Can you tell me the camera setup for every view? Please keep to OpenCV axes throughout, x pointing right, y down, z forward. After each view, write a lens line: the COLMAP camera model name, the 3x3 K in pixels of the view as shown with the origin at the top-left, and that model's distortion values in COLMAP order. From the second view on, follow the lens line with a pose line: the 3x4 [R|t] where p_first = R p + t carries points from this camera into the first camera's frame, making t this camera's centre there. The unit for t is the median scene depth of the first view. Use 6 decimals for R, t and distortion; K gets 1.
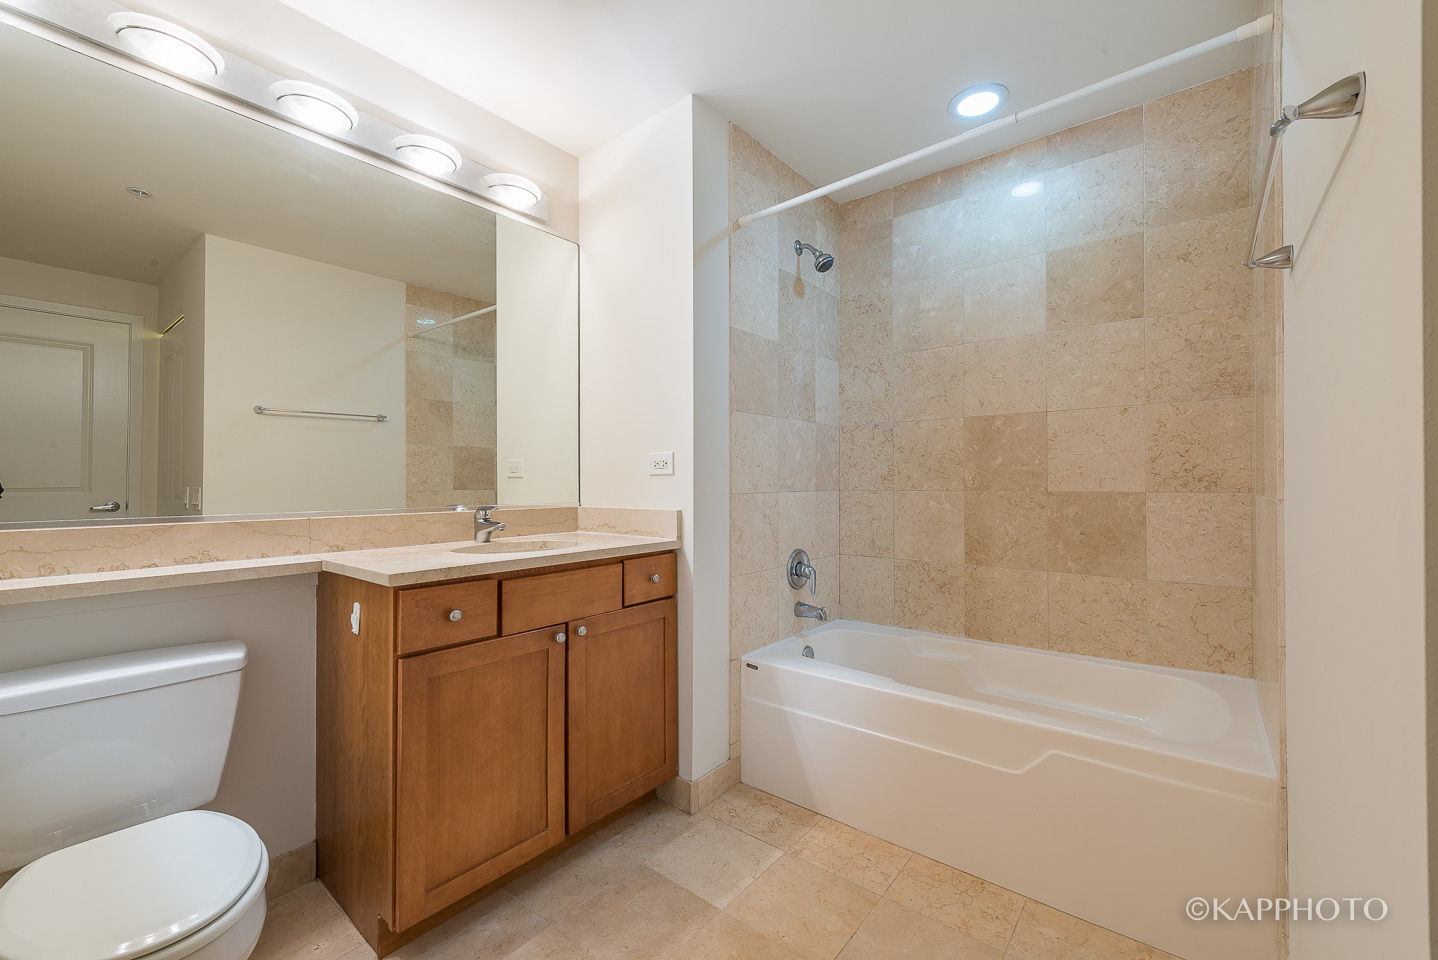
lens RADIAL K [[661.2, 0, 719.9], [0, 661.2, 478.6], [0, 0, 1]] dist [0.001675, -0.000411]
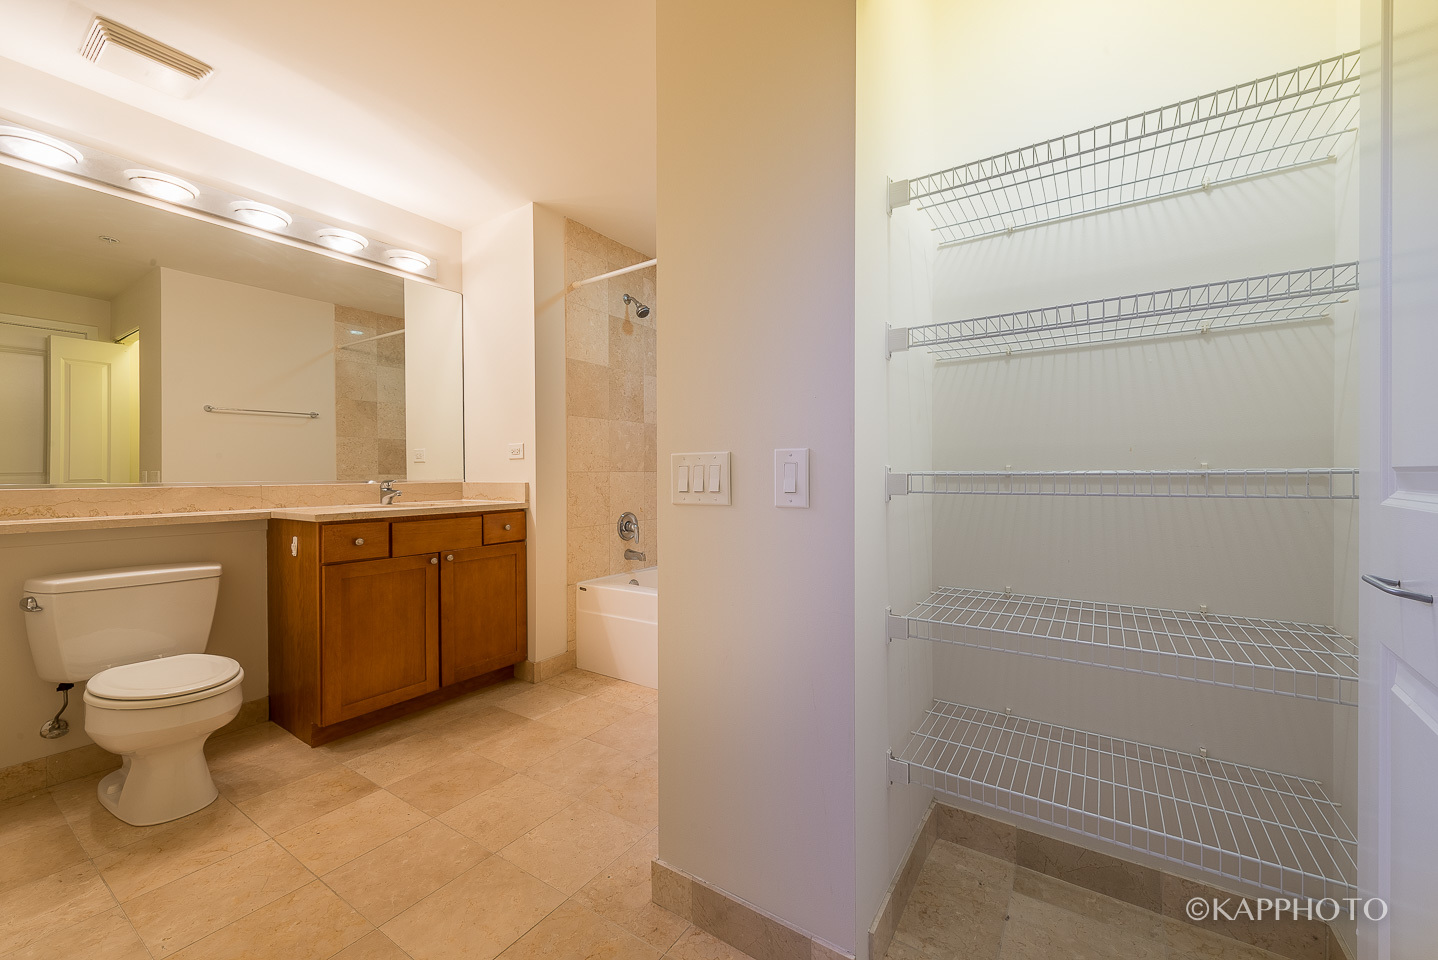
lens RADIAL K [[545.3, 0, 679.4], [0, 545.3, 475.8], [0, 0, 1]] dist [-0.001261, -0.000290]
pose [[0.993455, -0.003157, 0.114181, 0.135845], [0.001190, 0.999850, 0.017295, 0.011684], [-0.114219, -0.017046, 0.993309, -0.249637]]
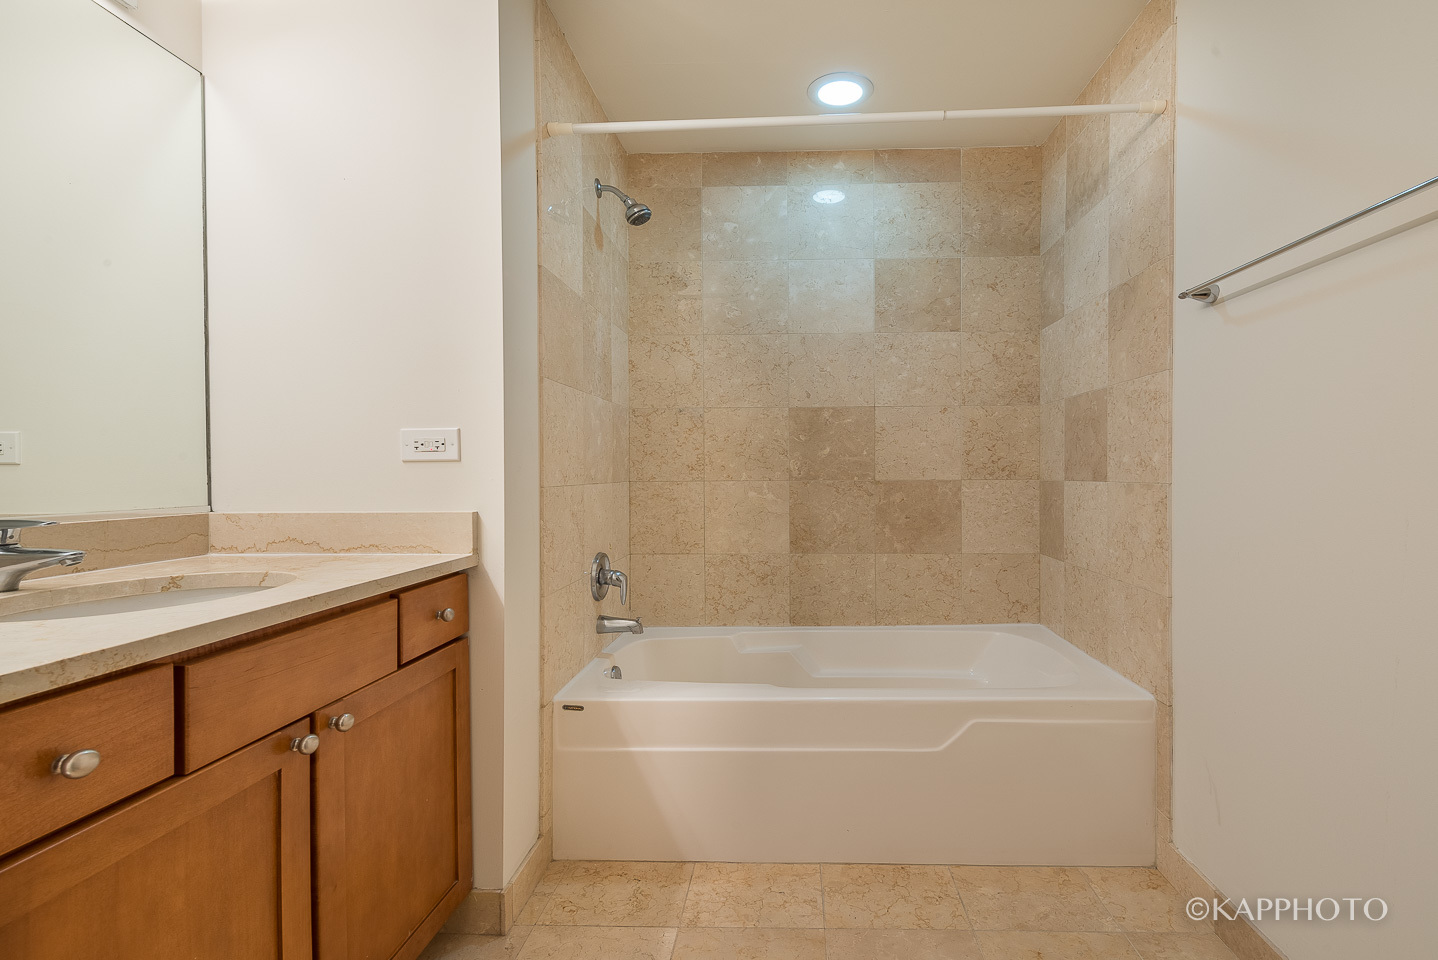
lens RADIAL K [[641.3, 0, 934.4], [0, 641.3, 479.4], [0, 0, 1]] dist [0.014240, -0.005299]
pose [[0.750039, -0.008296, 0.661342, -0.144370], [-0.001729, 0.999893, 0.014504, 0.002719], [-0.661392, -0.012022, 0.749944, 0.161722]]
